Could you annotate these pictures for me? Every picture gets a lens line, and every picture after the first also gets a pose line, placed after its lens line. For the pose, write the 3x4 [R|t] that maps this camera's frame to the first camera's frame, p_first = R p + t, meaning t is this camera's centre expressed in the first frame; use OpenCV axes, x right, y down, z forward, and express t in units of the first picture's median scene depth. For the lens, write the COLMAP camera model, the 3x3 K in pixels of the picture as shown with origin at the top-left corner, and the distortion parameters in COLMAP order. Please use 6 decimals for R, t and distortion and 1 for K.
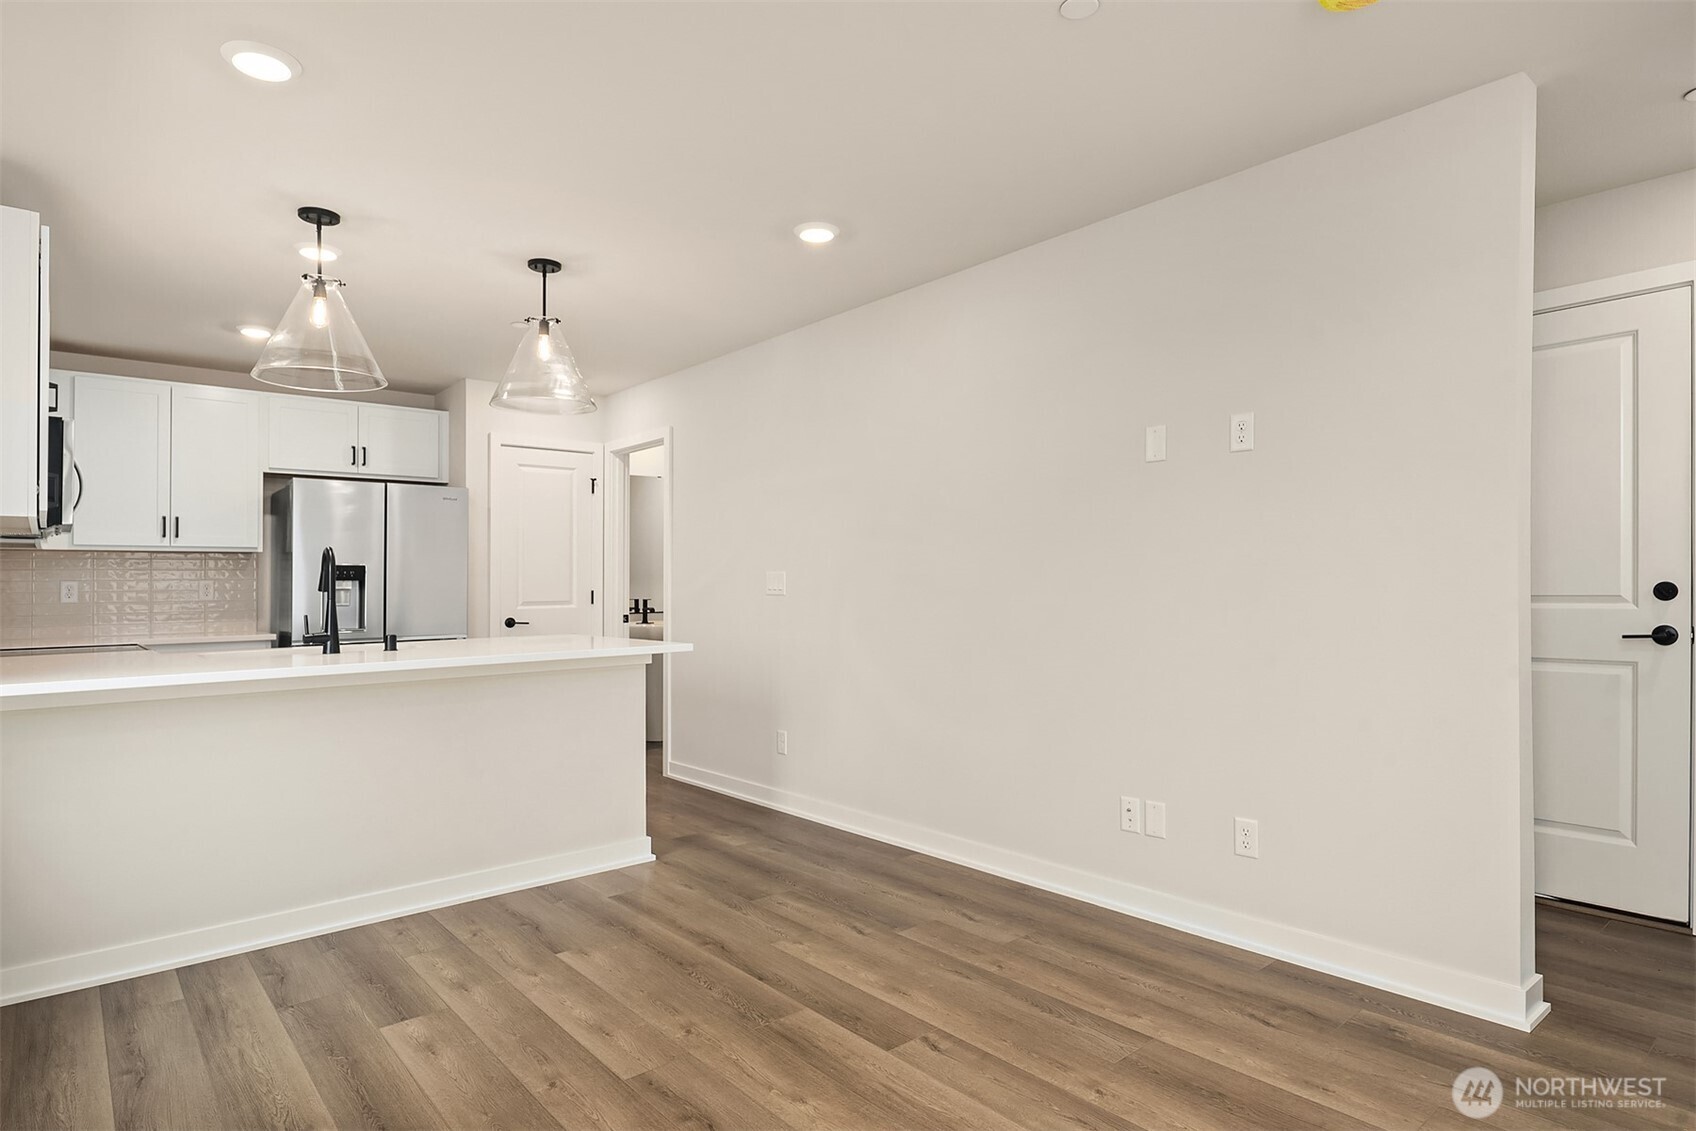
lens RADIAL K [[927.6, 0, 856.2], [0, 927.6, 588.4], [0, 0, 1]] dist [0.006503, -0.005504]
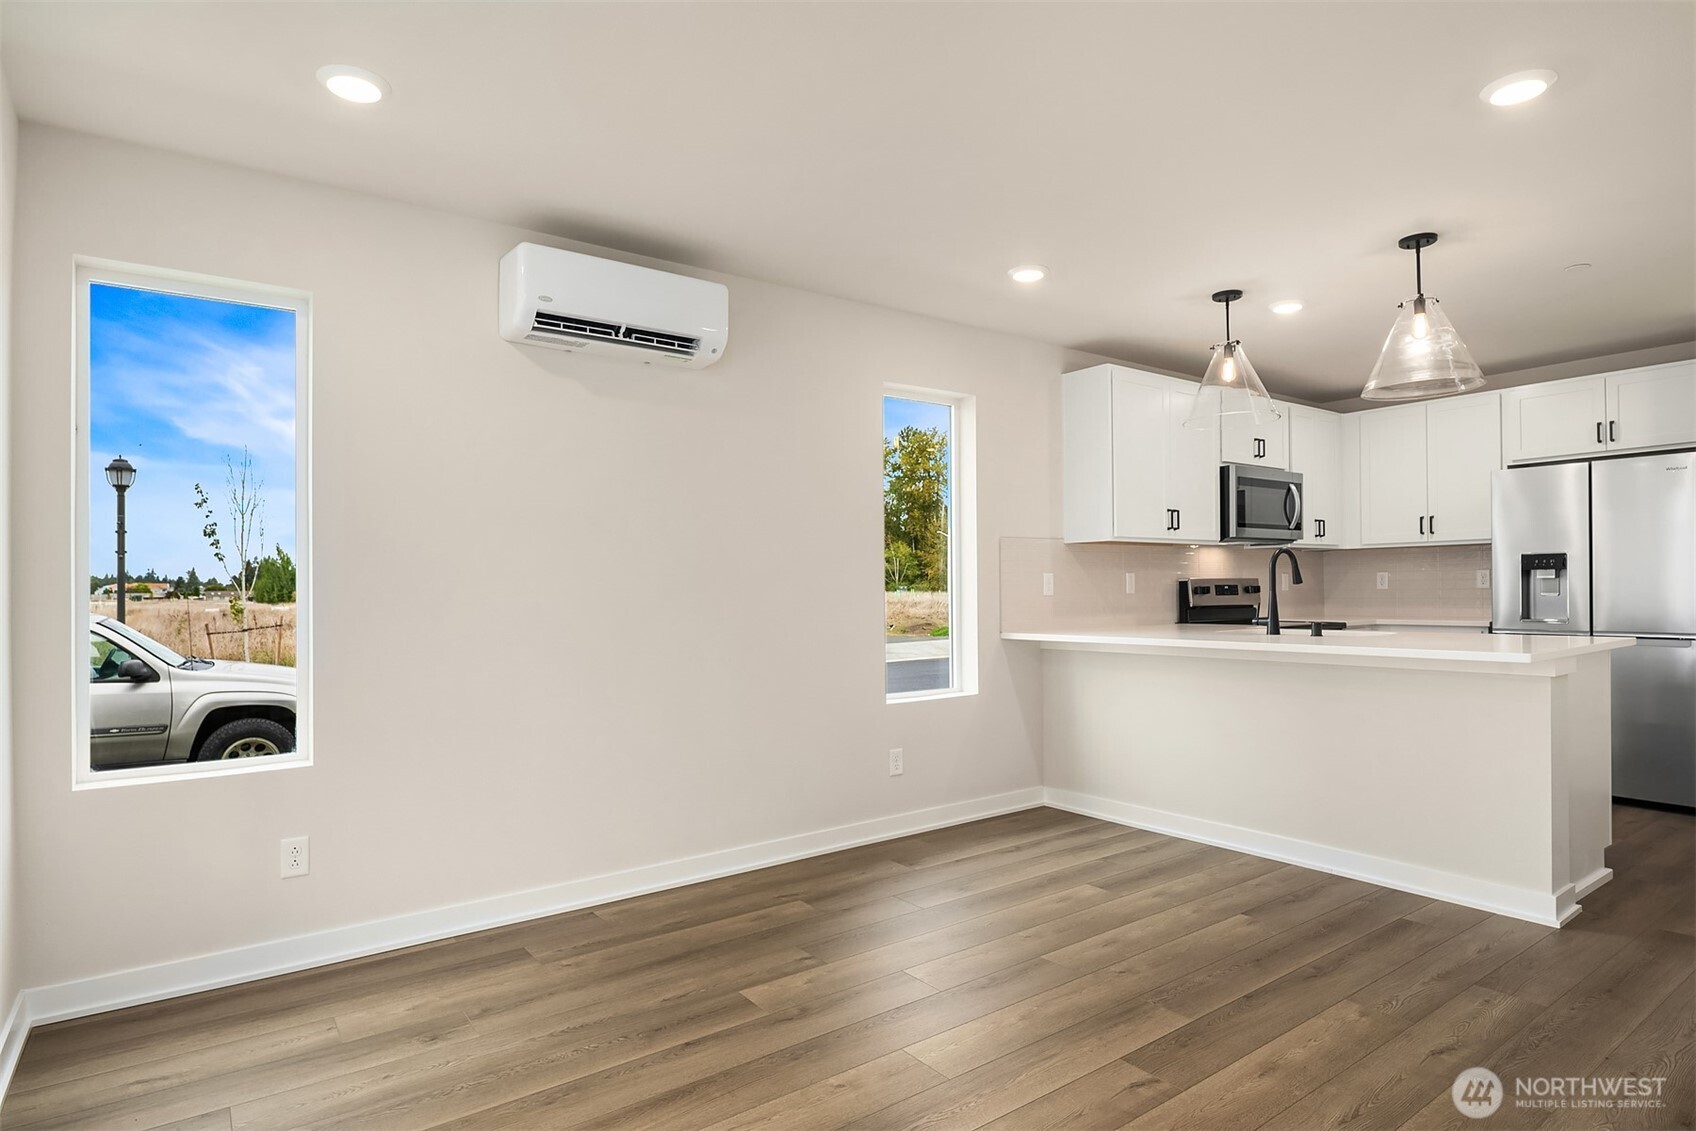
lens RADIAL K [[927.6, 0, 855.2], [0, 927.6, 579.8], [0, 0, 1]] dist [0.006503, -0.005504]
pose [[-0.080967, 0.002745, -0.996713, 0.823418], [0.011407, 0.999933, 0.001828, -0.013440], [0.996652, -0.011221, -0.080993, 0.636262]]
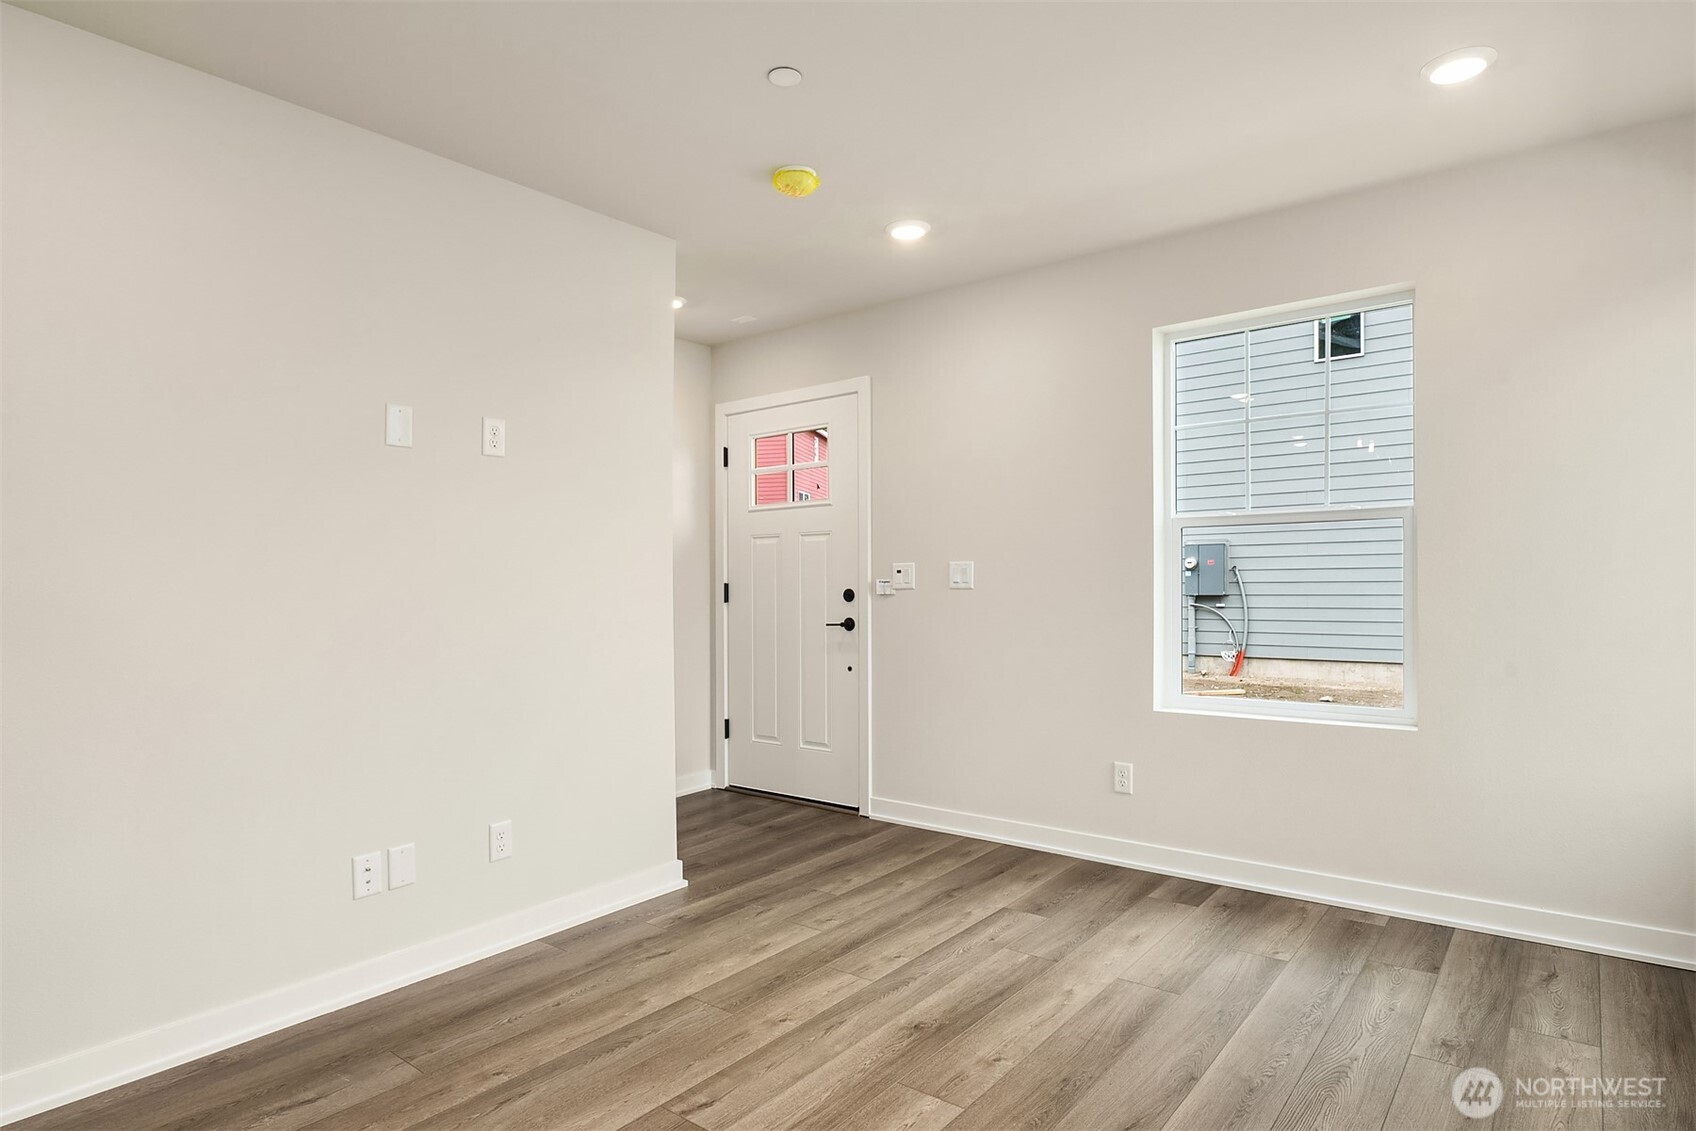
lens RADIAL K [[927.6, 0, 872.2], [0, 927.6, 582.4], [0, 0, 1]] dist [0.006503, -0.005504]
pose [[-0.193443, 0.010024, 0.981060, -0.654875], [0.019844, 0.999783, -0.006303, 0.003373], [-0.980911, 0.018248, -0.193600, 0.801729]]
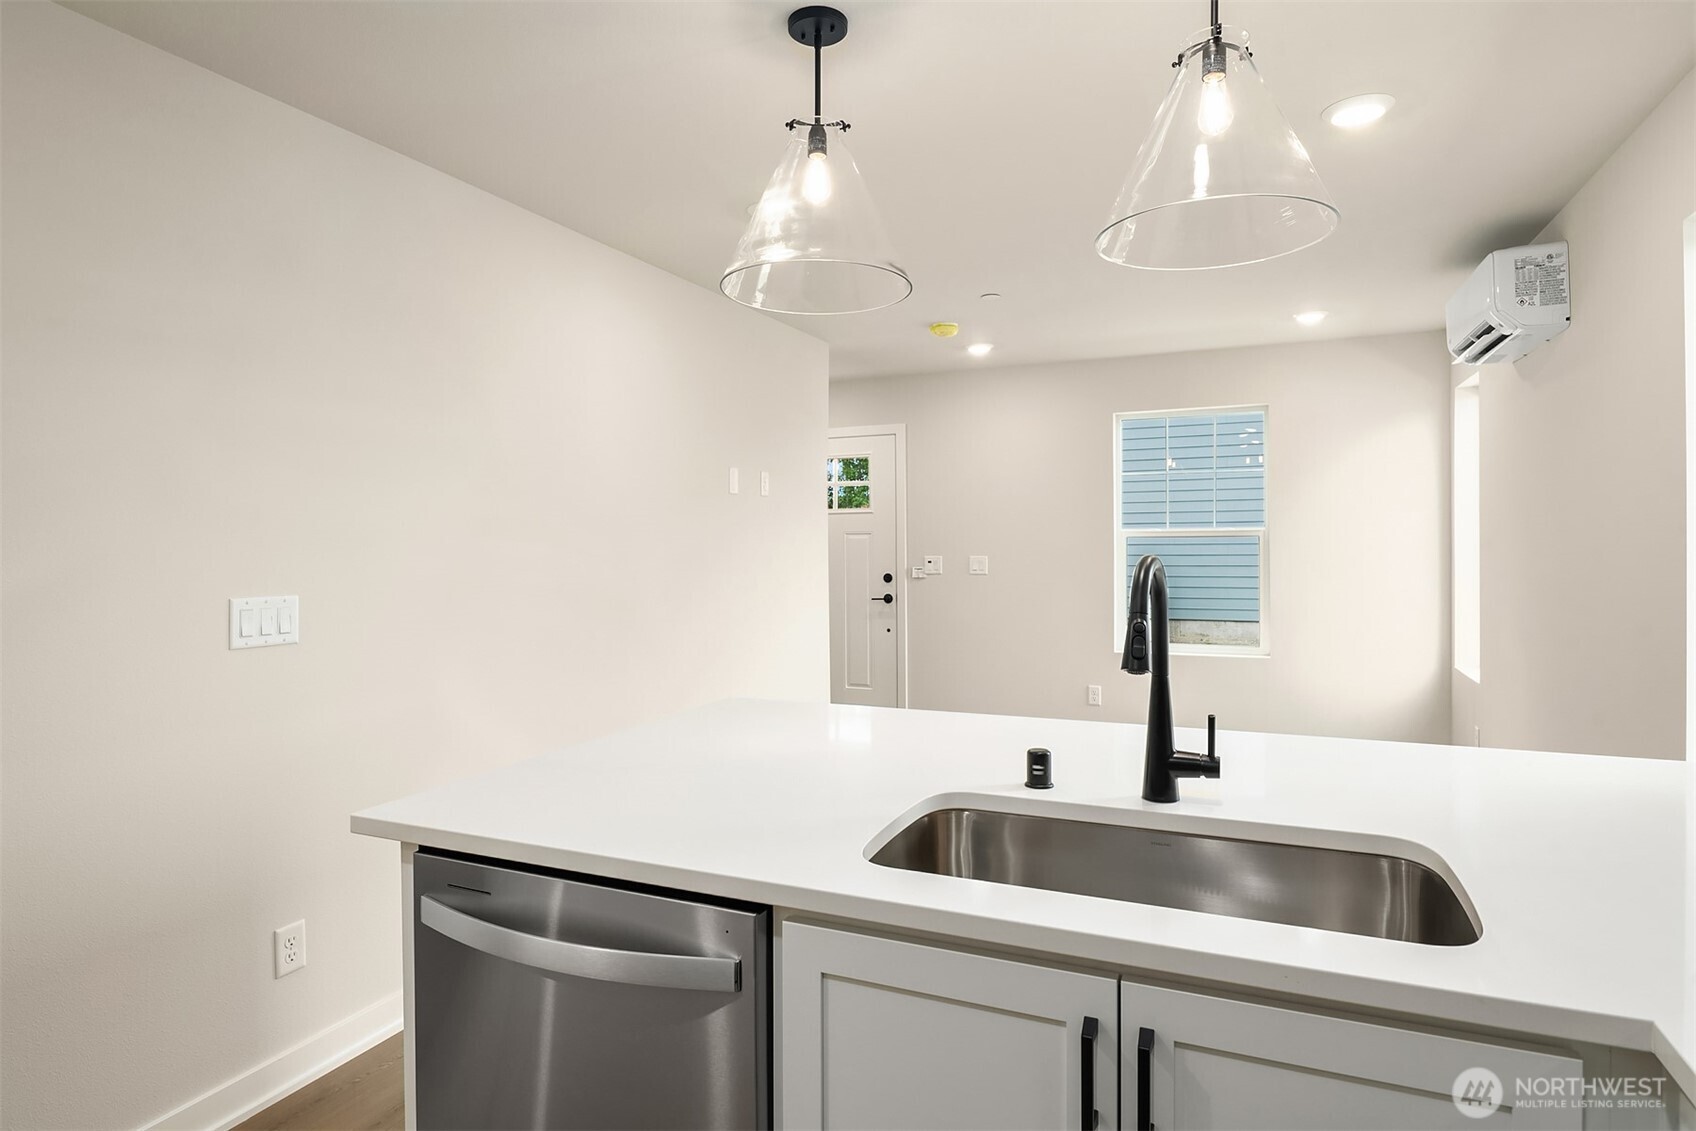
lens RADIAL K [[927.6, 0, 863.2], [0, 927.6, 536.1], [0, 0, 1]] dist [0.006503, -0.005504]
pose [[-0.432108, 0.015859, 0.901682, -1.071505], [0.015984, 0.999823, -0.009926, -0.063588], [-0.901680, 0.010124, -0.432285, 1.537840]]
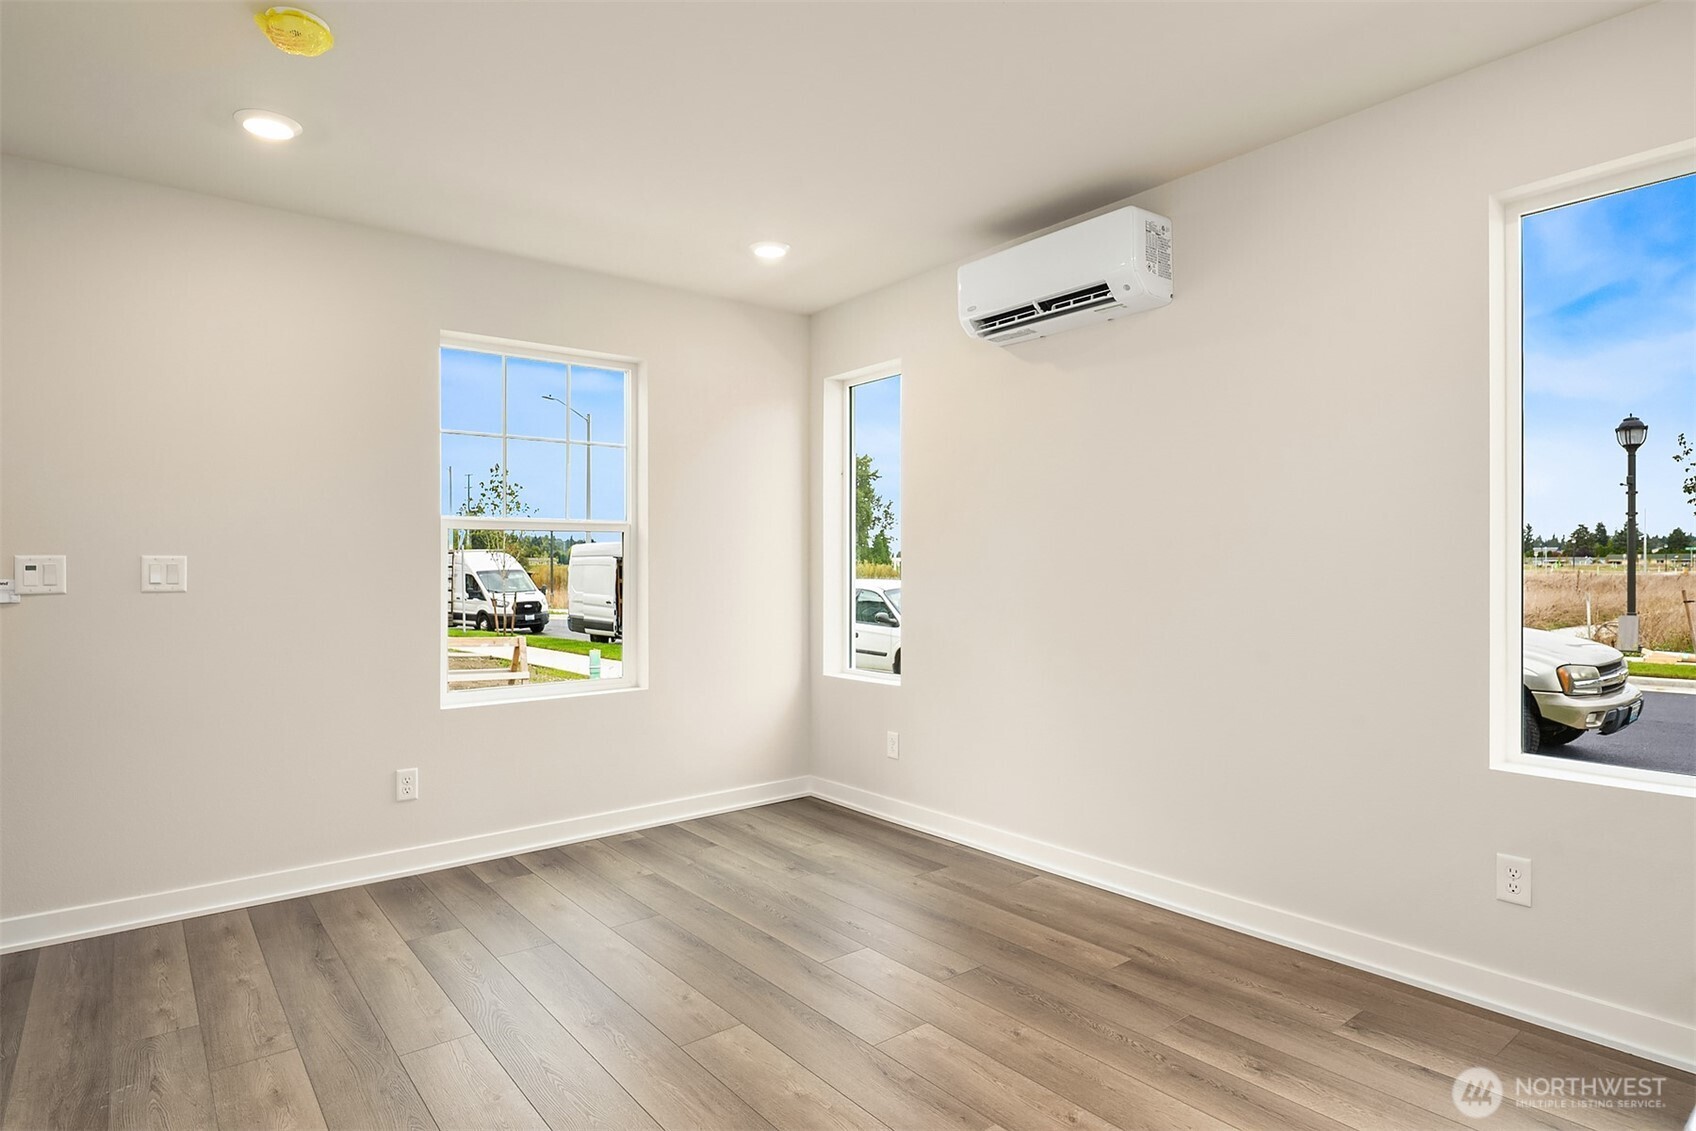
lens RADIAL K [[927.6, 0, 850.2], [0, 927.6, 565.0], [0, 0, 1]] dist [0.006503, -0.005504]
pose [[-0.998739, 0.020271, 0.045922, -0.120775], [0.020232, 0.999794, -0.001309, -0.006822], [-0.045939, -0.000378, -0.998944, 1.423190]]
